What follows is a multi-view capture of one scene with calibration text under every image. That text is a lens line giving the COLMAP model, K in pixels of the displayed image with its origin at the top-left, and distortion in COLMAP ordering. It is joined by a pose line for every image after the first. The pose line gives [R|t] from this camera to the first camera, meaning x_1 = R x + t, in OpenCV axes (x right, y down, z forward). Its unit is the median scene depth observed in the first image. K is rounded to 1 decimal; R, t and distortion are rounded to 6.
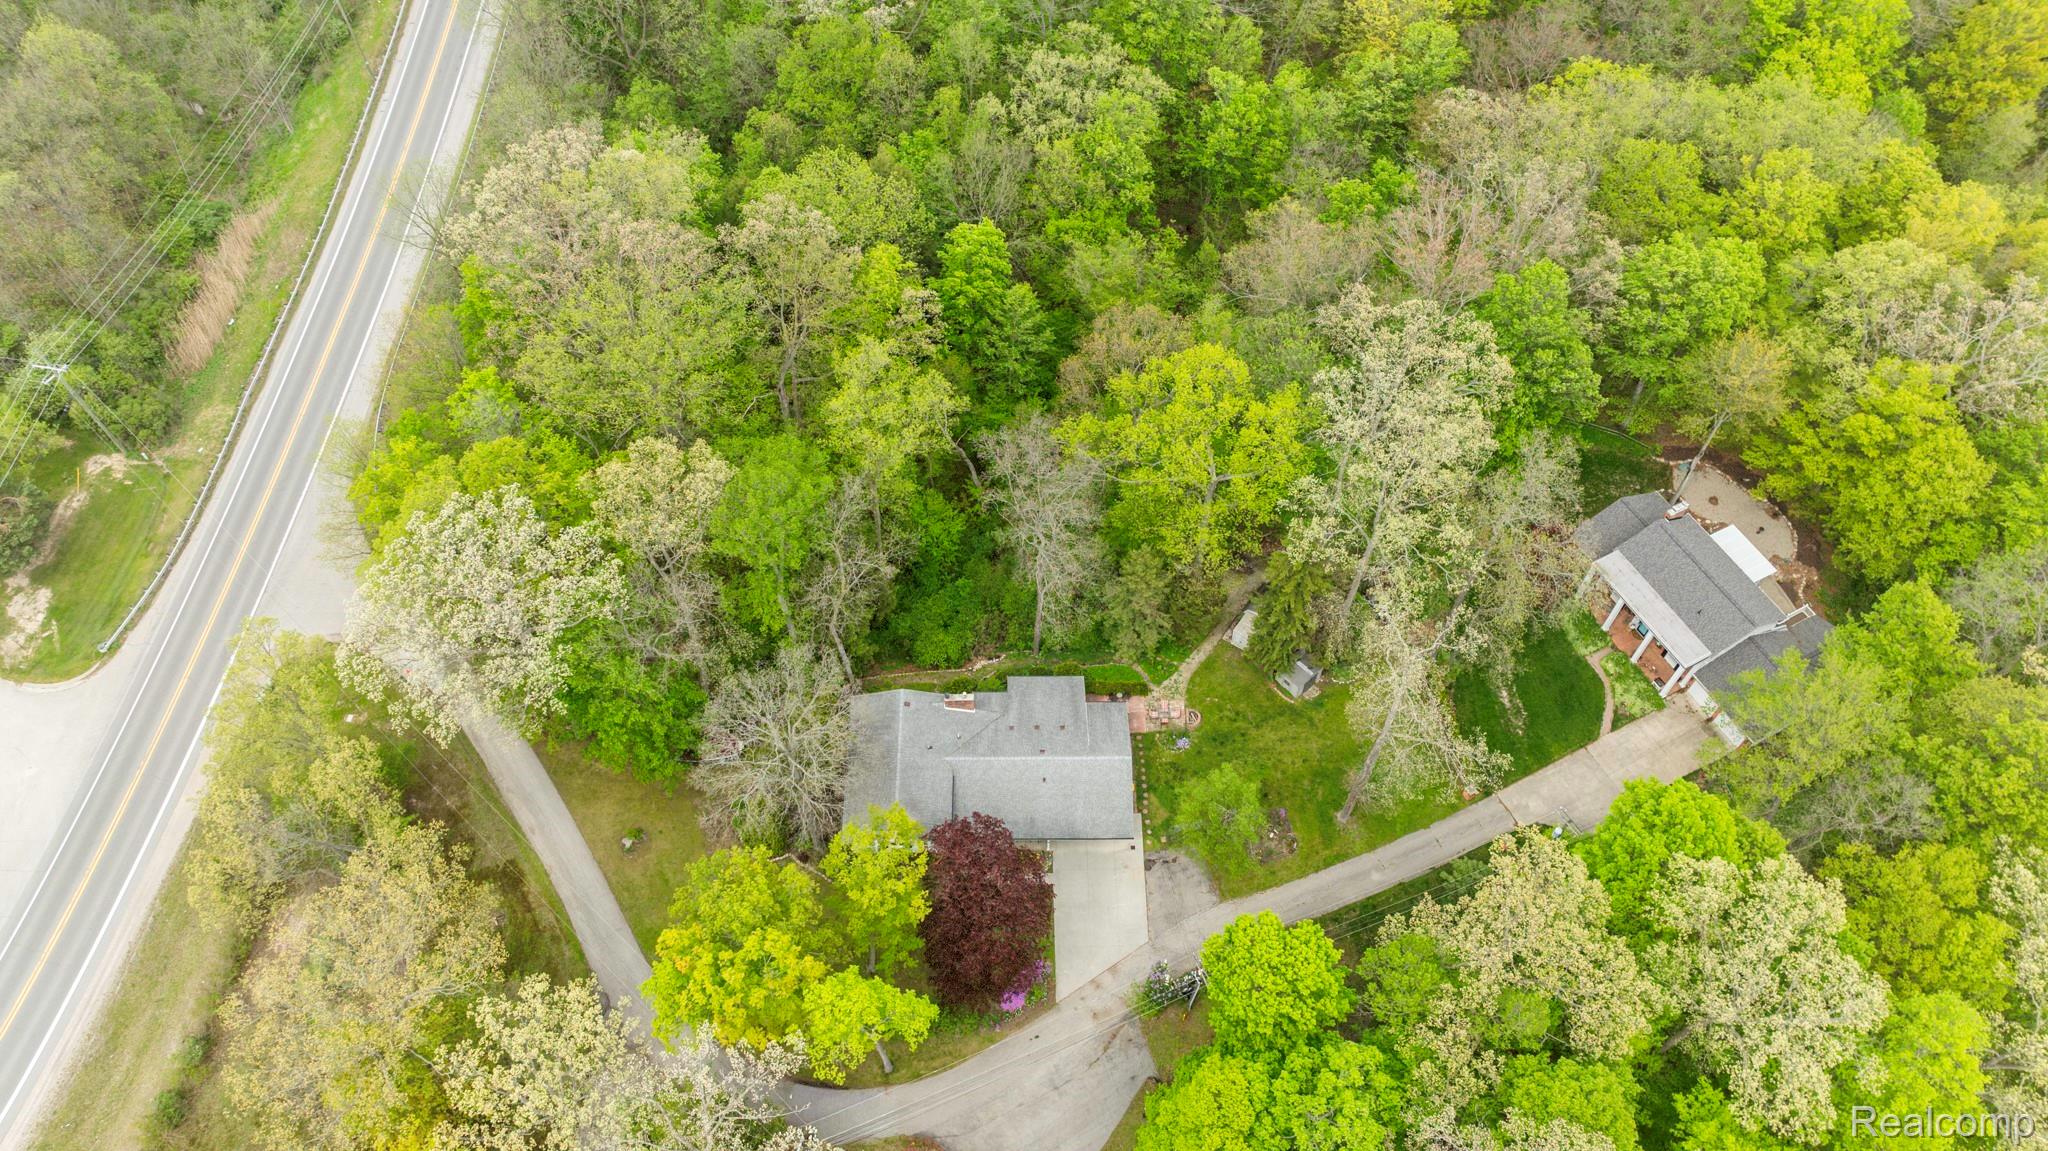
lens RADIAL K [[1443.3, 0, 1024.0], [0, 1443.3, 575.5], [0, 0, 1]] dist [-0.002921, -0.002138]
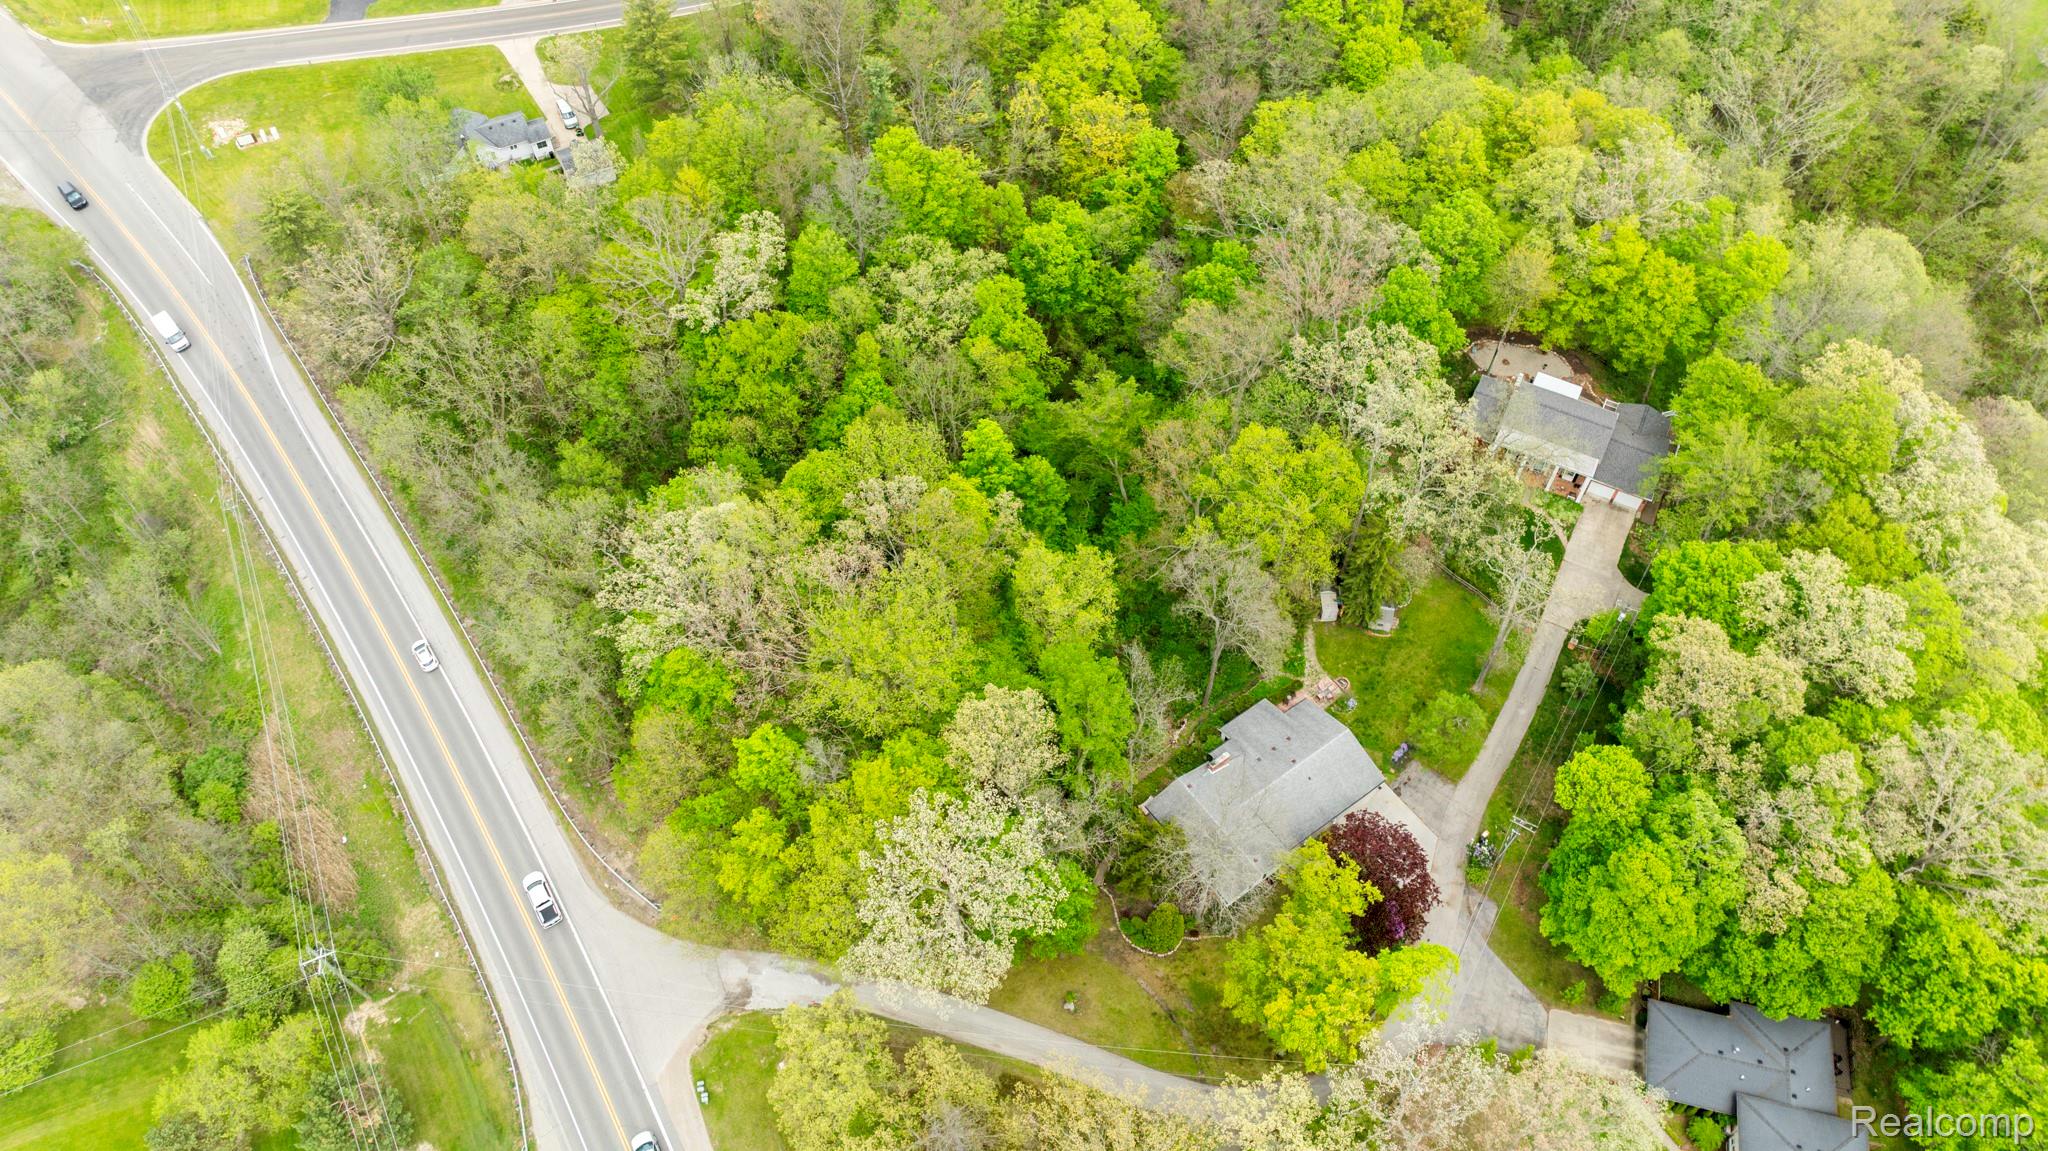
lens RADIAL K [[1443.3, 0, 1024.0], [0, 1443.3, 575.5], [0, 0, 1]] dist [-0.002921, -0.002138]
pose [[0.814007, -0.483505, 0.321893, -0.494731], [0.485330, 0.870624, 0.080427, -0.233373], [-0.319135, 0.090756, 0.943354, -0.157116]]
